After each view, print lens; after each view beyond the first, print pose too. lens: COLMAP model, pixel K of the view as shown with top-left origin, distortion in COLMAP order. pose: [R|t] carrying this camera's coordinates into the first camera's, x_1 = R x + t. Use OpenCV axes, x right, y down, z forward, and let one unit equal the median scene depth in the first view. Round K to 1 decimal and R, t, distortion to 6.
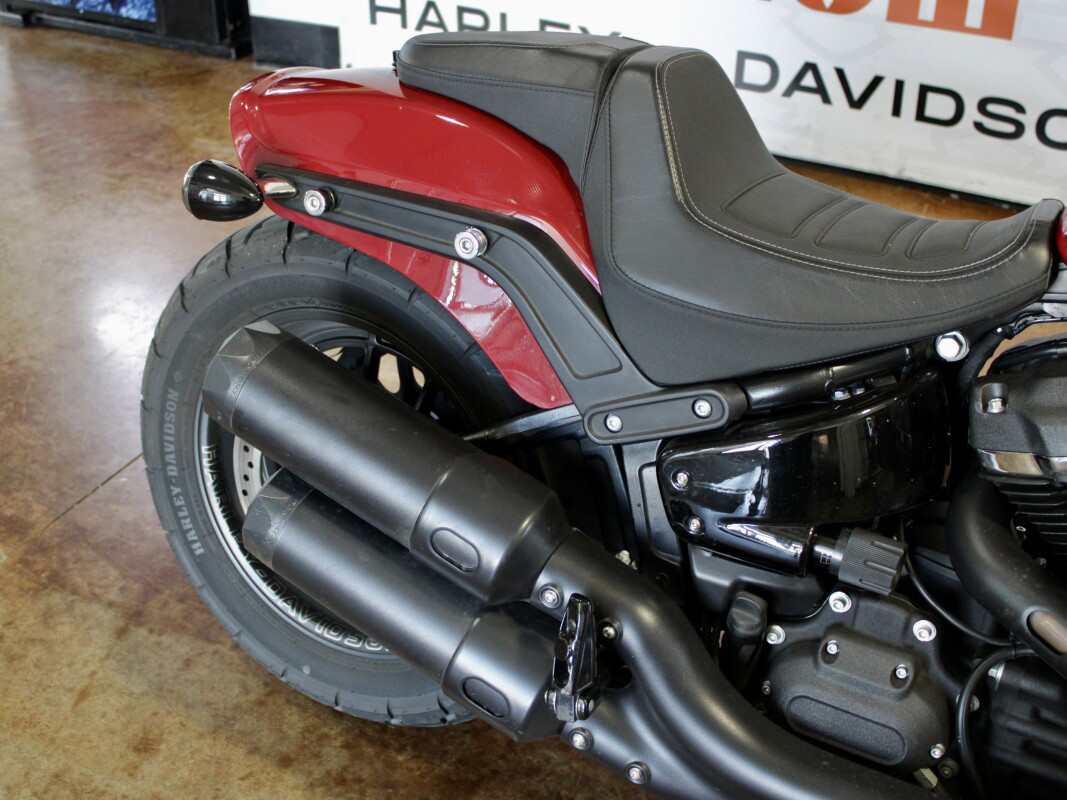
lens RADIAL K [[1216.4, 0, 535.1], [0, 1216.4, 398.9], [0, 0, 1]] dist [-0.098330, 0.000000]
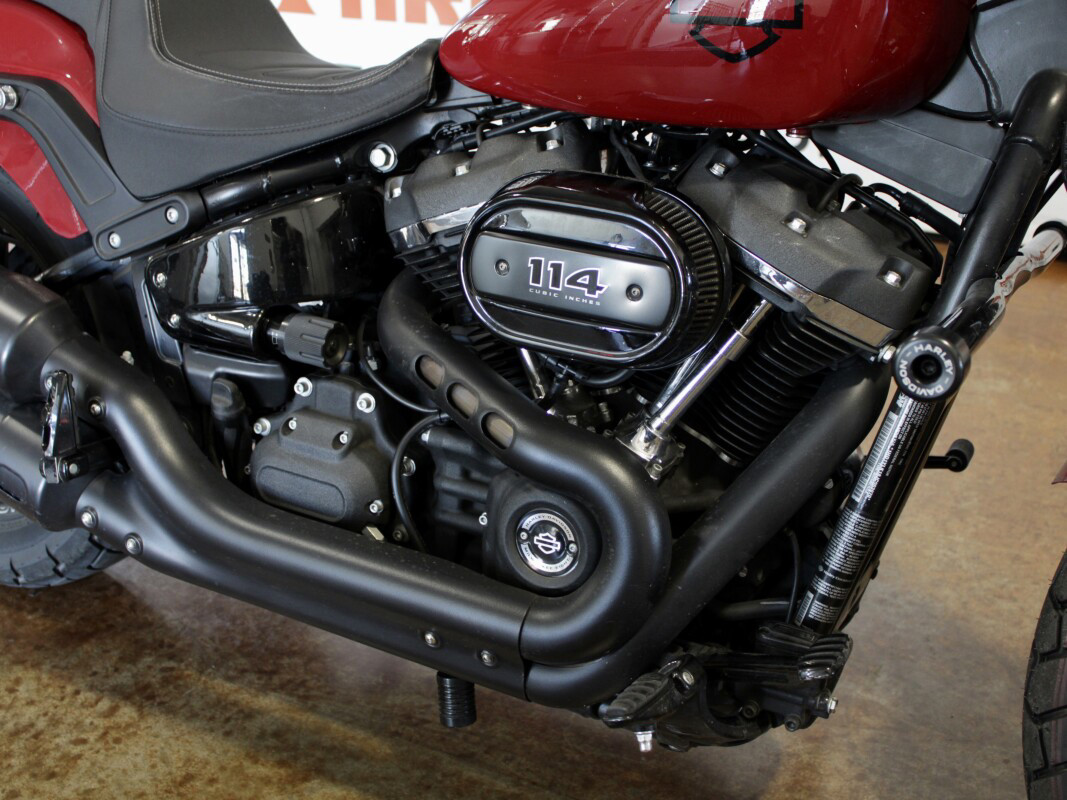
lens RADIAL K [[1216.4, 0, 532.3], [0, 1216.4, 399.6], [0, 0, 1]] dist [-0.098330, 0.000000]
pose [[0.999459, -0.017039, 0.028146, 0.439084], [0.019739, 0.994930, -0.098610, 0.299851], [-0.026323, 0.099112, 0.994728, -0.151806]]
